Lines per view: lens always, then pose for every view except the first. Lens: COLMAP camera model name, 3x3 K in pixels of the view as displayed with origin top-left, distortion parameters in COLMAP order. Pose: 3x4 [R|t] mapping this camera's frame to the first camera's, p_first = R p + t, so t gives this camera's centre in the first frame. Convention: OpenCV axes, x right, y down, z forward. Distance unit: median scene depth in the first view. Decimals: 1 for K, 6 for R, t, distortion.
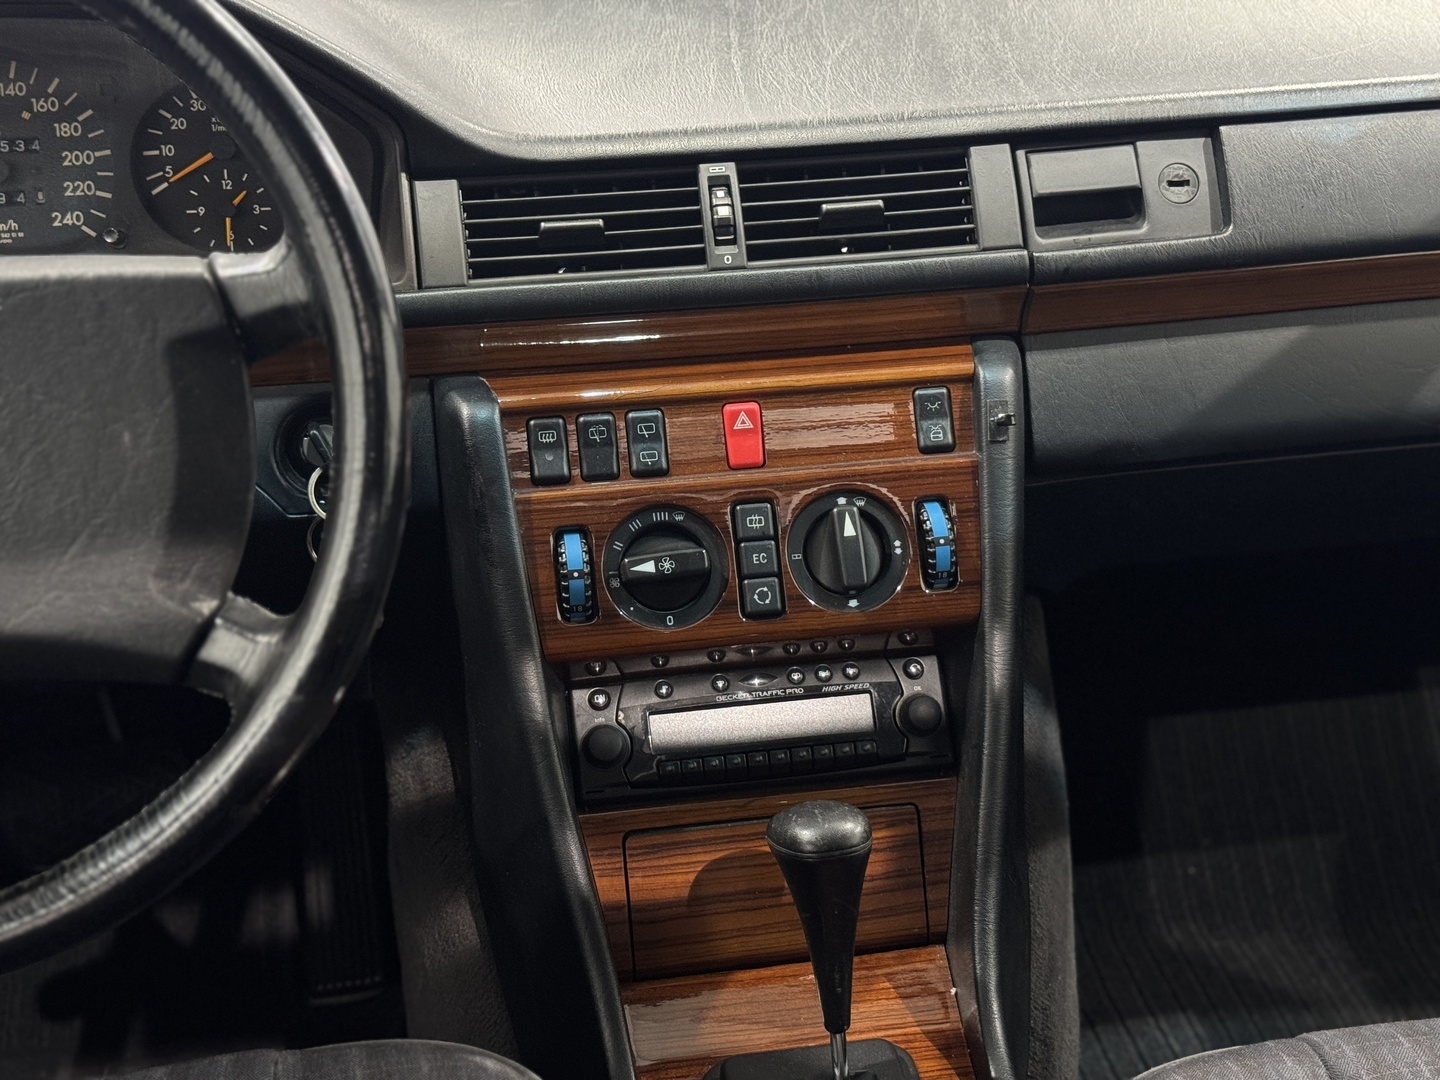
lens RADIAL K [[2039.4, 0, 713.2], [0, 2039.4, 549.7], [0, 0, 1]] dist [0.182394, -0.385737]
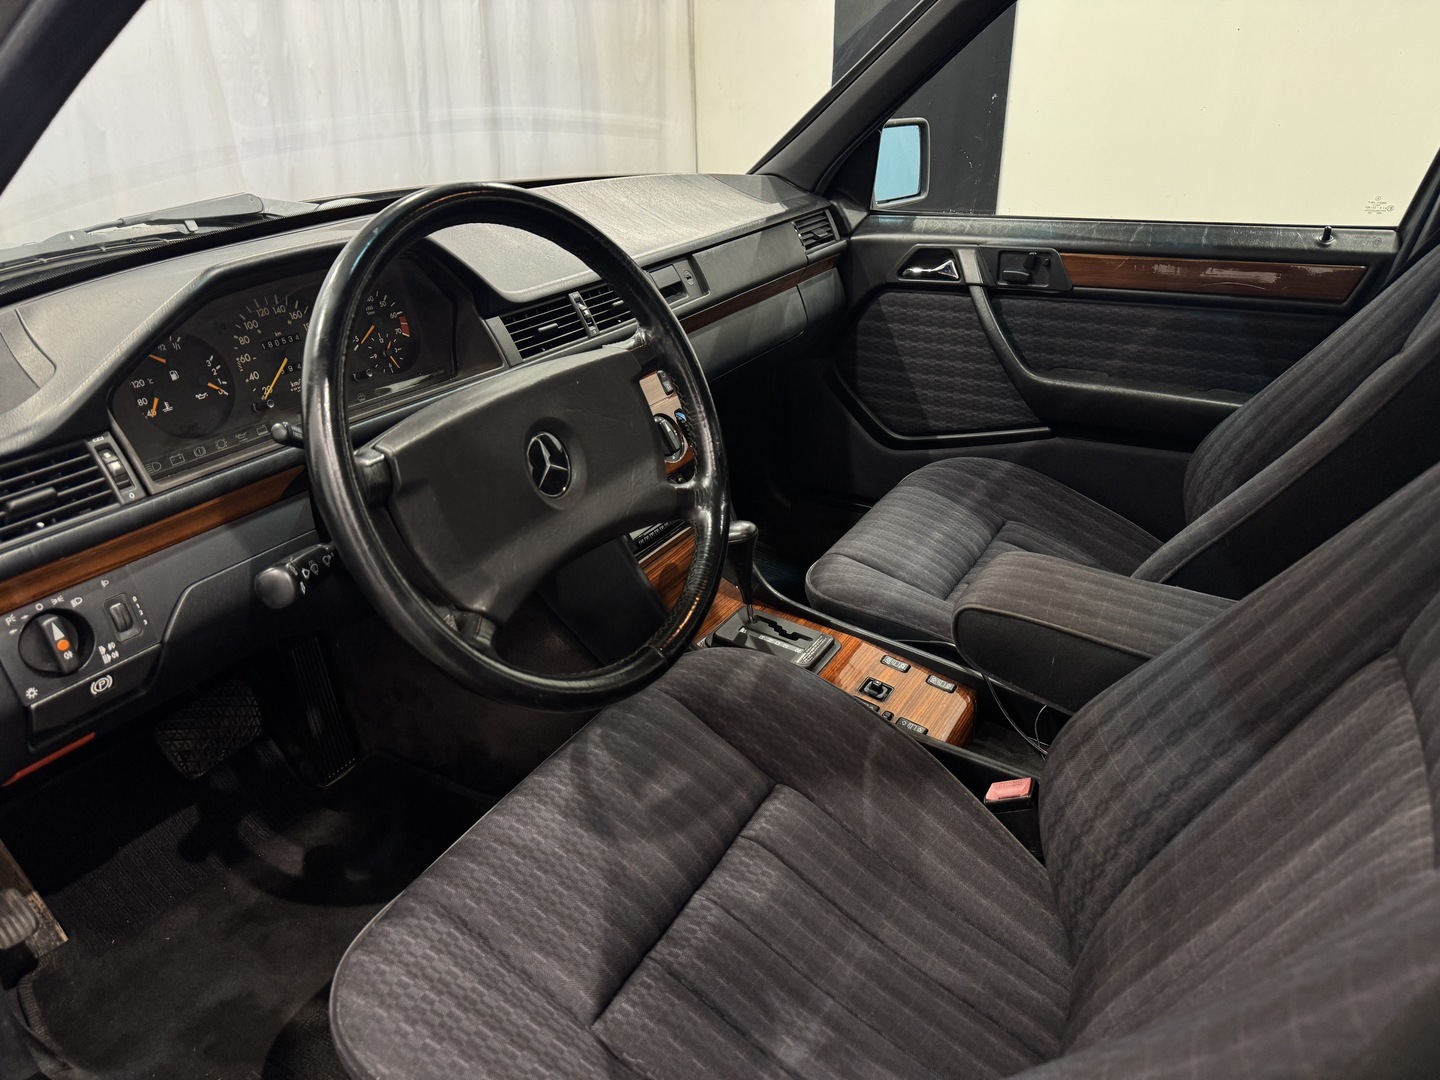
lens RADIAL K [[1024.7, 0, 722.3], [0, 1024.7, 547.9], [0, 0, 1]] dist [0.099273, -0.160586]
pose [[0.623260, -0.320575, 0.713287, -0.832256], [0.284624, 0.942547, 0.174912, -0.072250], [-0.728379, 0.094003, 0.678695, 0.106119]]
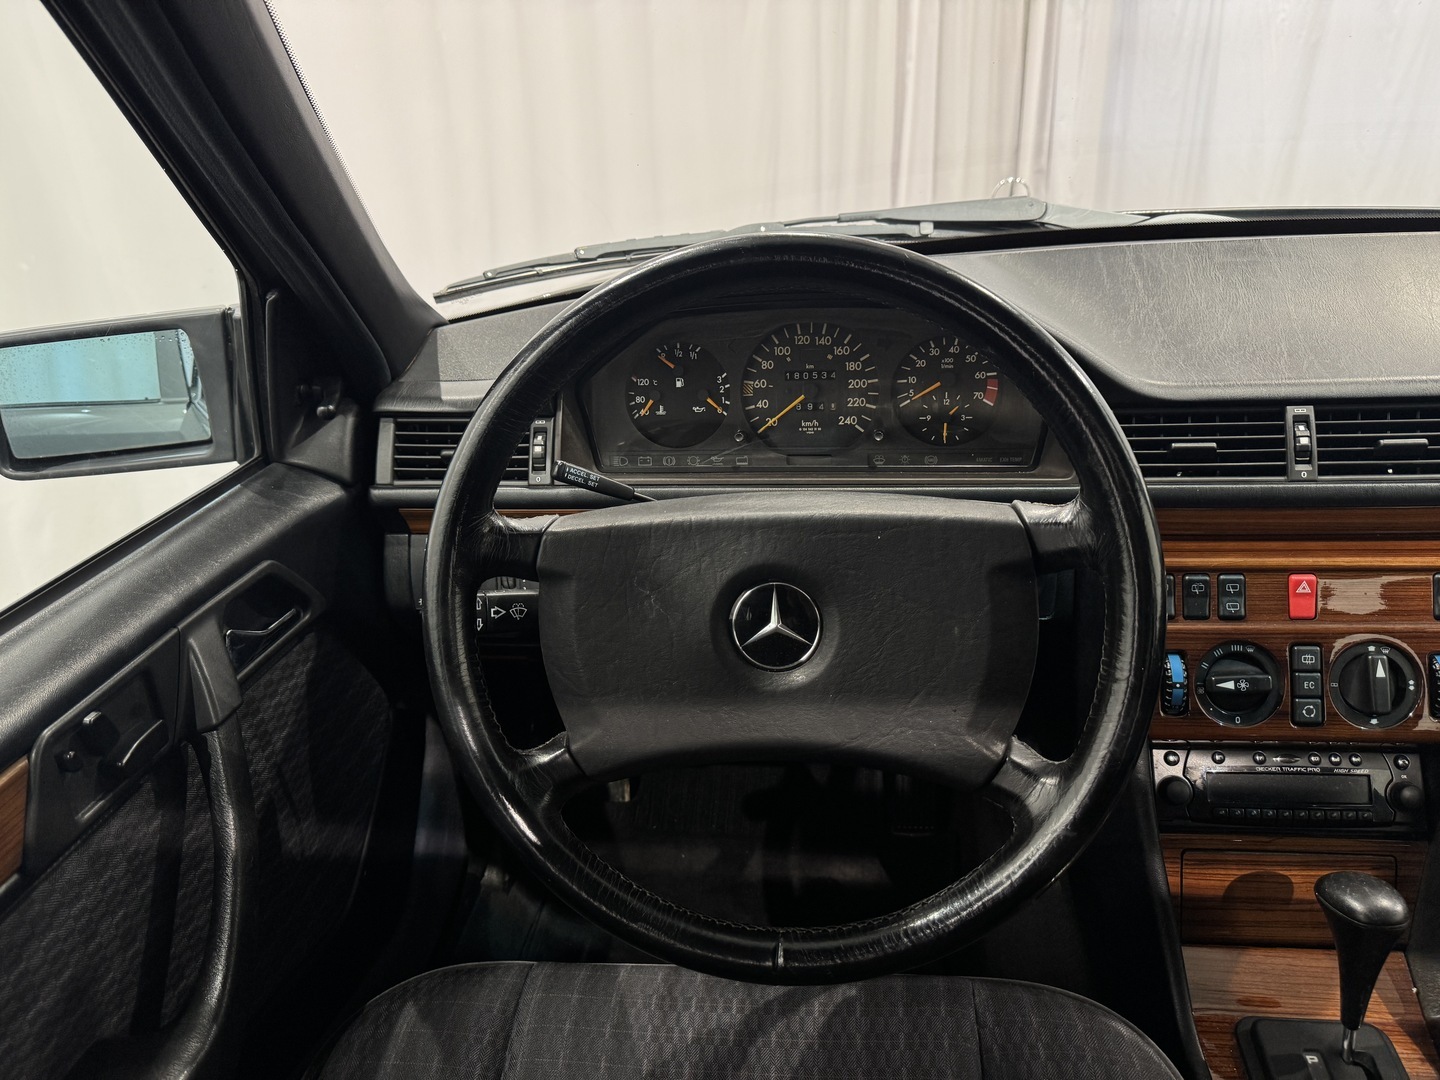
lens RADIAL K [[1028.4, 0, 717.3], [0, 1028.4, 542.8], [0, 0, 1]] dist [0.103511, -0.149377]
pose [[0.963950, 0.089123, -0.250714, -0.201878], [-0.071707, 0.994388, 0.077780, -0.121886], [0.256239, -0.056998, 0.964932, 0.182439]]
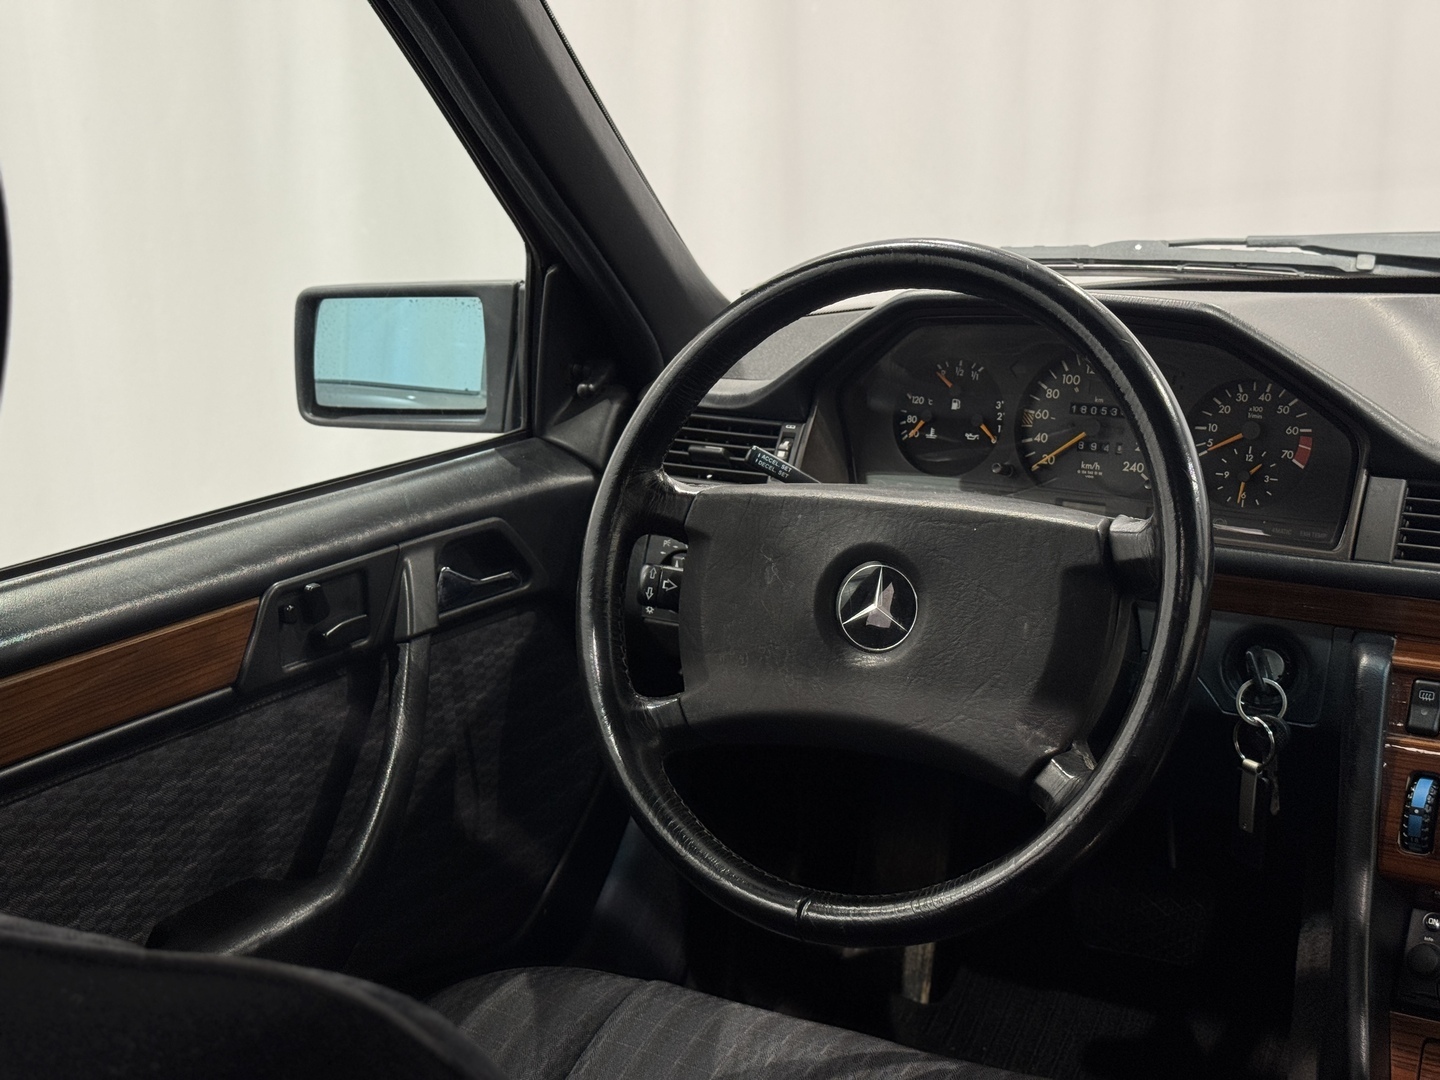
lens RADIAL K [[1979.9, 0, 720.0], [0, 1979.9, 540.0], [0, 0, 1]] dist [0.190083, -0.440044]
pose [[0.755551, 0.171169, -0.632332, 0.337216], [-0.226874, 0.973896, -0.007455, -0.040627], [0.614549, 0.149092, 0.774662, -0.196909]]
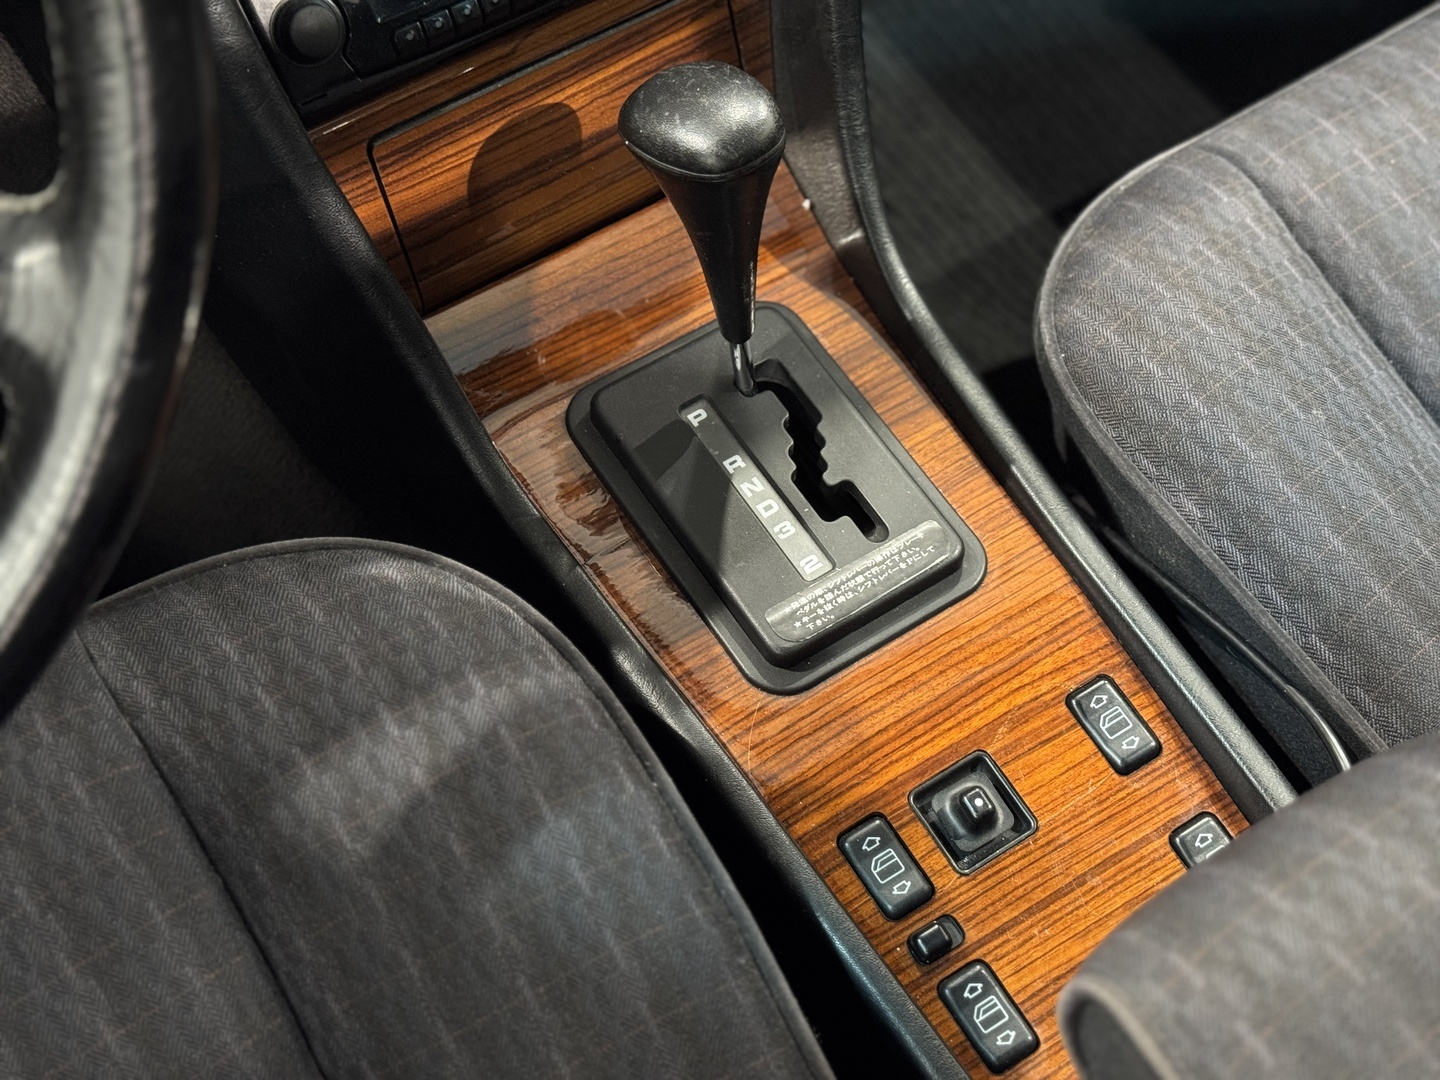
lens RADIAL K [[2039.4, 0, 713.2], [0, 2039.4, 549.7], [0, 0, 1]] dist [0.182394, -0.385737]
pose [[0.908709, -0.333447, 0.251120, -0.160720], [0.132999, 0.801510, 0.583004, -0.146611], [-0.395676, -0.496382, 0.772687, 0.338447]]
